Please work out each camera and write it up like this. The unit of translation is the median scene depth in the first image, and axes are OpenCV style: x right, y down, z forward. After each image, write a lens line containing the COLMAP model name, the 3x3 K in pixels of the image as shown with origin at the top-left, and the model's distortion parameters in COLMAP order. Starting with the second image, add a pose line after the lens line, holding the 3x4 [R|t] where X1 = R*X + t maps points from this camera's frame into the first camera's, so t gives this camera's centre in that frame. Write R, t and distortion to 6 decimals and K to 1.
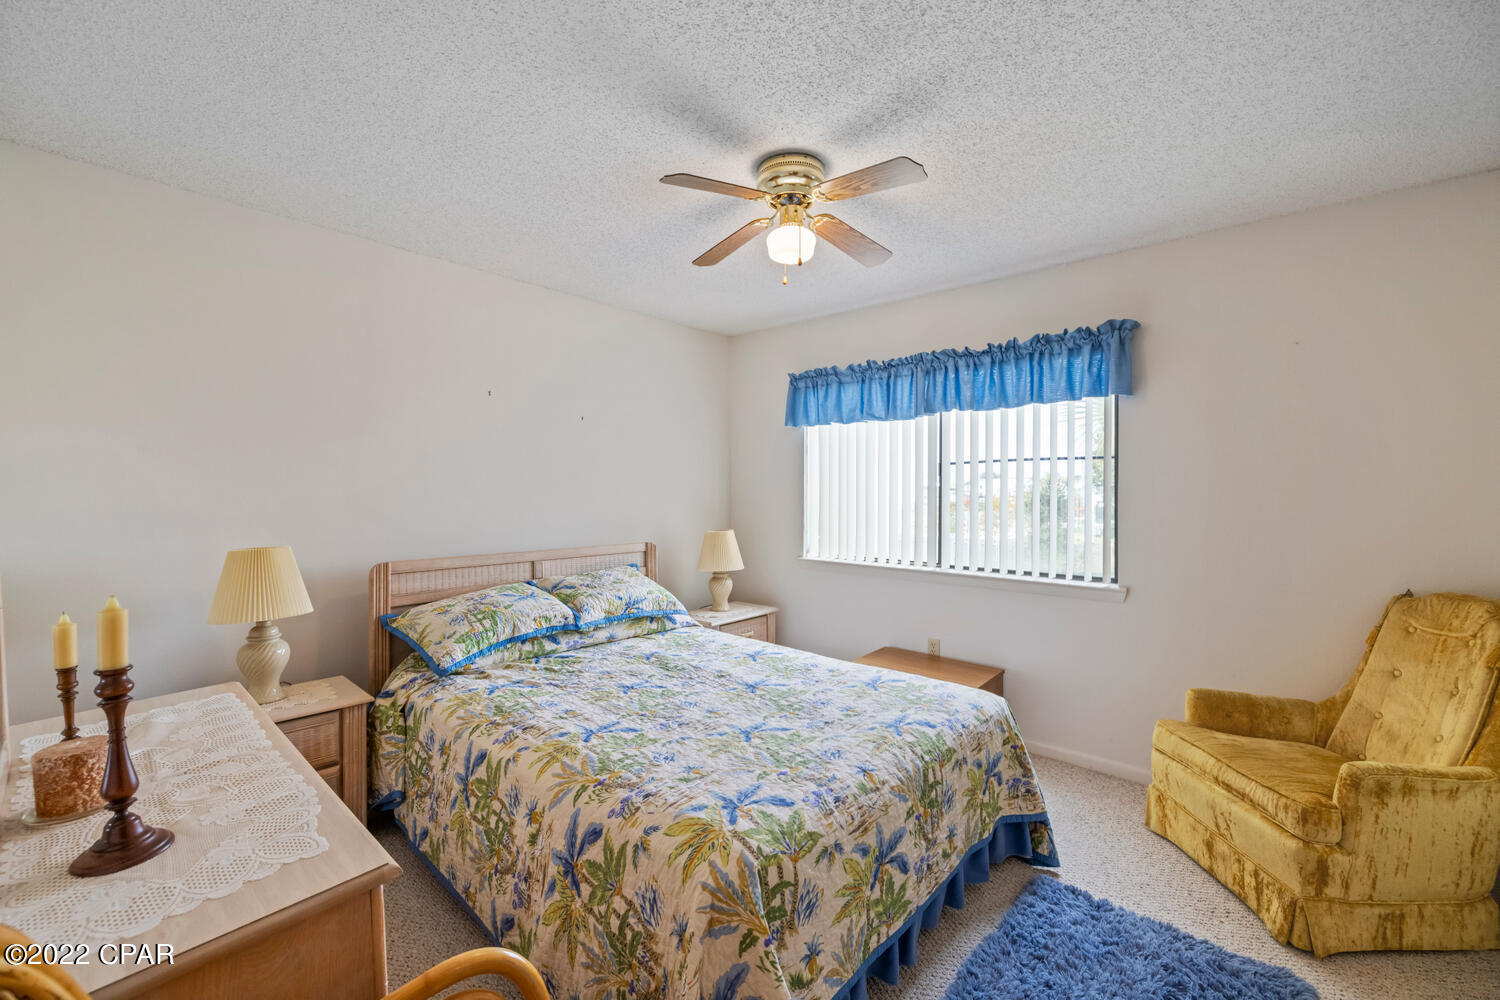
lens RADIAL K [[582.0, 0, 740.8], [0, 582.0, 493.1], [0, 0, 1]] dist [0.001689, 0.000031]
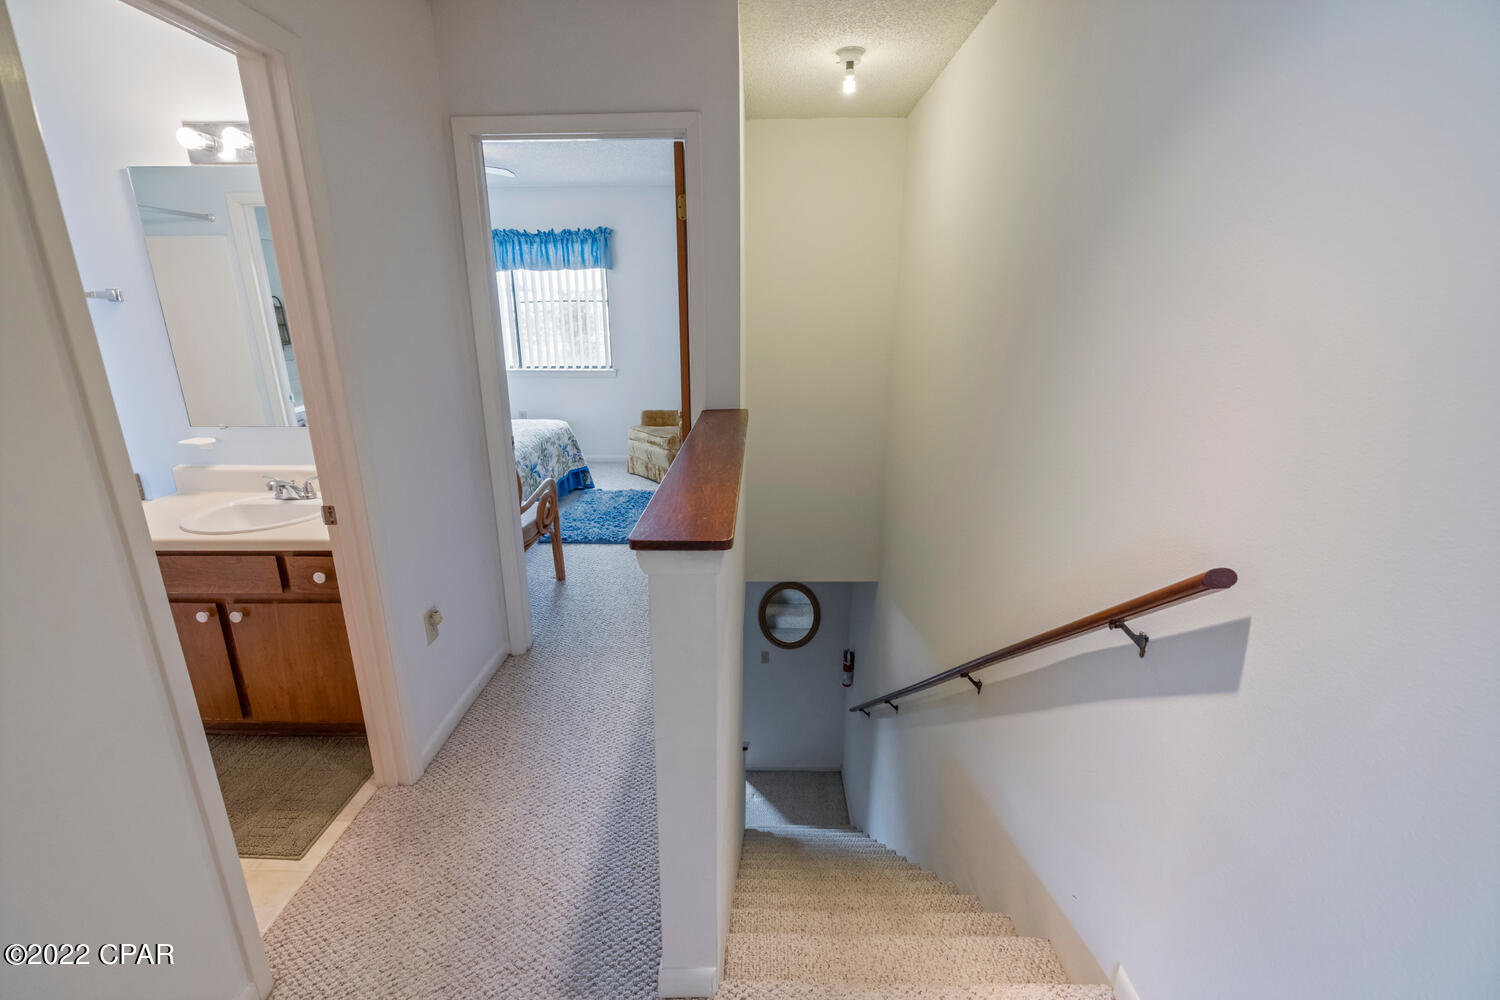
lens RADIAL K [[624.8, 0, 743.0], [0, 624.8, 492.3], [0, 0, 1]] dist [-0.001859, -0.000089]
pose [[0.737806, -0.194818, 0.646288, -0.483540], [0.003617, 0.958573, 0.284824, -0.044560], [-0.675004, -0.207807, 0.707945, -0.896846]]
